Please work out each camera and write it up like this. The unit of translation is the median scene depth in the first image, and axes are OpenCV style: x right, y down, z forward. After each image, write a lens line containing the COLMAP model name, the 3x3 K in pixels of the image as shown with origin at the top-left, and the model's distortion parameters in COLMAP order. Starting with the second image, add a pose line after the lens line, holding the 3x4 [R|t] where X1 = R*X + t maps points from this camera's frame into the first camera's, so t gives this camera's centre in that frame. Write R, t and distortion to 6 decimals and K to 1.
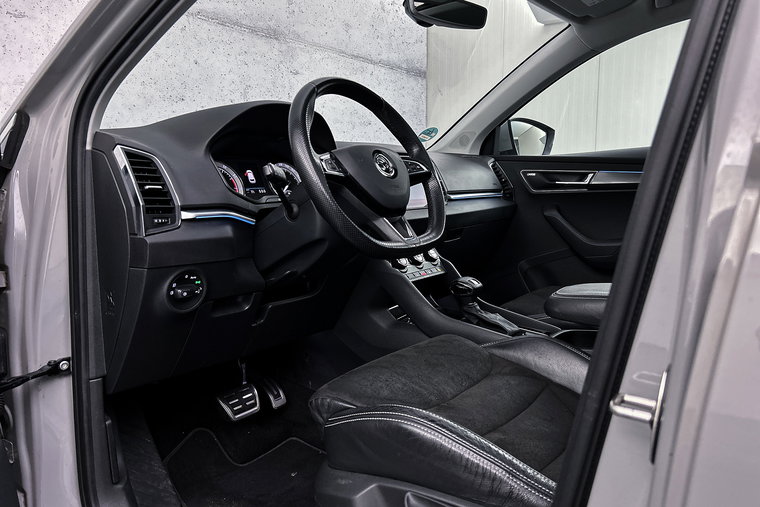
lens RADIAL K [[564.1, 0, 379.3], [0, 564.1, 260.6], [0, 0, 1]] dist [0.058896, -0.077423]
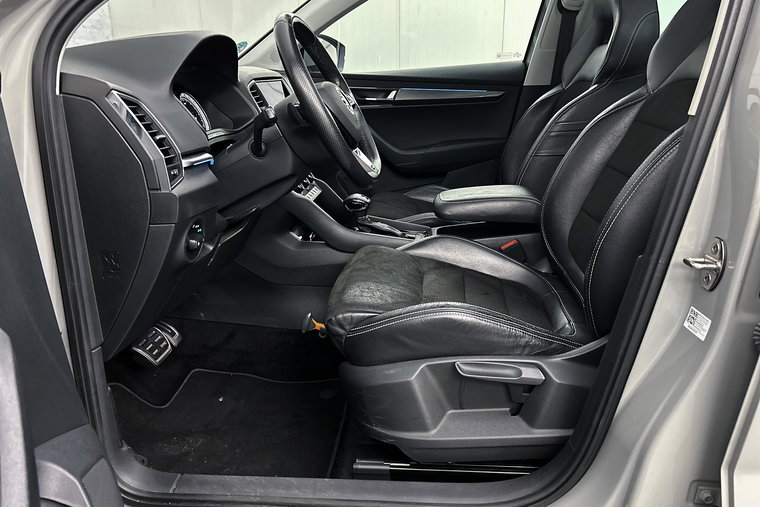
lens RADIAL K [[564.1, 0, 379.3], [0, 564.1, 260.6], [0, 0, 1]] dist [0.058896, -0.077423]
pose [[0.851147, -0.165642, 0.498107, -0.498960], [0.077457, 0.978152, 0.192922, -0.069142], [-0.519181, -0.125623, 0.845382, -0.006448]]
